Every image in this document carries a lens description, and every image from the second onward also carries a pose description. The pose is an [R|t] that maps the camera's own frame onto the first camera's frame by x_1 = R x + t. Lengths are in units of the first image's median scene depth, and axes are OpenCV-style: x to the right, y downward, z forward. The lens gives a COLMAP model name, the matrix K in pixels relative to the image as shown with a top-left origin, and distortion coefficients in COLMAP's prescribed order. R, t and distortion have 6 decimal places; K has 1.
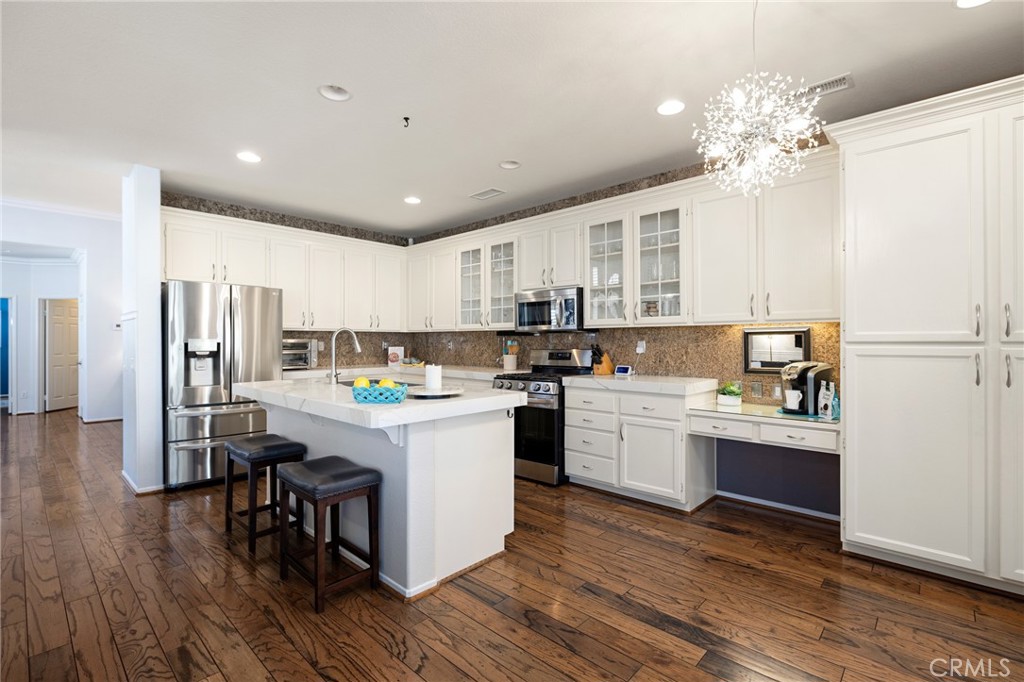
lens RADIAL K [[459.6, 0, 504.3], [0, 459.6, 339.0], [0, 0, 1]] dist [-0.010191, 0.000020]
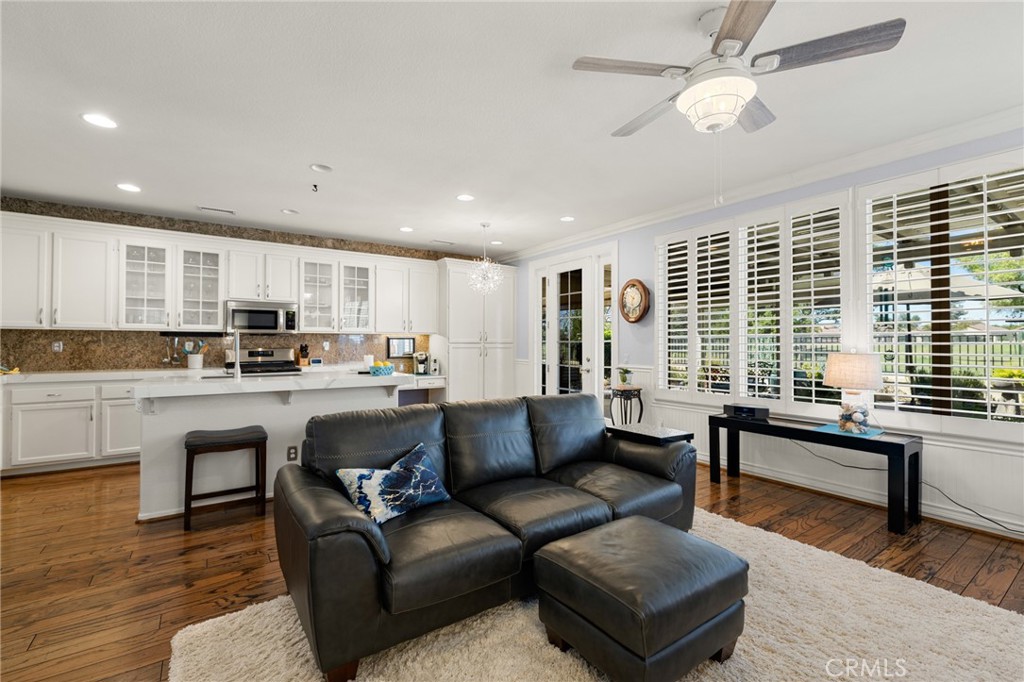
lens RADIAL K [[440.8, 0, 508.4], [0, 440.8, 342.9], [0, 0, 1]] dist [-0.000072, -0.000466]
pose [[0.210301, 0.004621, 0.977626, -1.100740], [-0.005465, 0.999979, -0.003551, 0.009247], [-0.977621, -0.004596, 0.210322, 0.091552]]
